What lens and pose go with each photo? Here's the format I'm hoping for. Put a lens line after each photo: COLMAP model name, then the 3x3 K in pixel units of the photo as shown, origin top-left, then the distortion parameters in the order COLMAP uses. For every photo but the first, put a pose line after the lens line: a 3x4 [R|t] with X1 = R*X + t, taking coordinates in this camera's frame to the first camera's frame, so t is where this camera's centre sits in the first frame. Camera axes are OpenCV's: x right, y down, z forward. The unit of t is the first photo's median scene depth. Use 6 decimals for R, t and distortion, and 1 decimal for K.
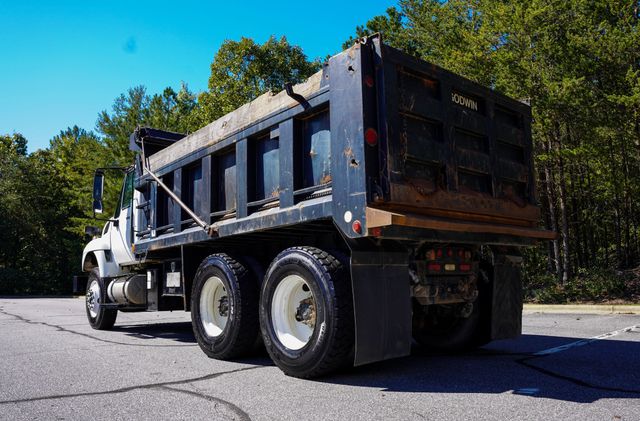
lens RADIAL K [[516.4, 0, 329.3], [0, 516.4, 214.1], [0, 0, 1]] dist [-0.165943, 0.122834]
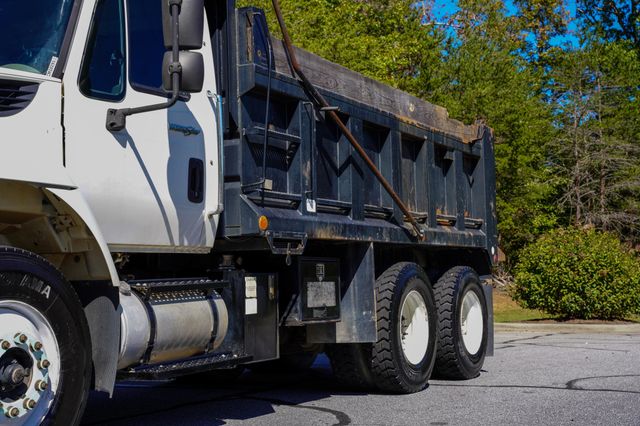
lens RADIAL K [[891.6, 0, 316.8], [0, 891.6, 210.7], [0, 0, 1]] dist [0.043261, 0.437783]
pose [[-0.337211, 0.108670, 0.935136, -1.512592], [-0.102281, 0.983207, -0.151139, 0.227217], [-0.935856, -0.146612, -0.320433, 1.611684]]
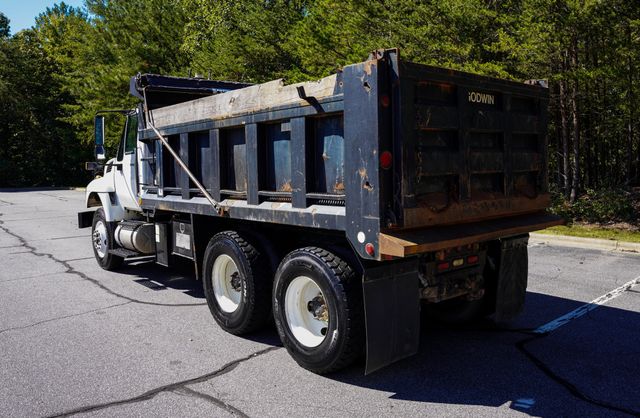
lens RADIAL K [[536.5, 0, 340.0], [0, 536.5, 173.0], [0, 0, 1]] dist [-0.172309, 0.134221]
pose [[0.999858, 0.006868, 0.015411, -0.016250], [-0.009190, 0.987704, 0.156065, -0.202938], [-0.014150, -0.156184, 0.987627, -0.017235]]
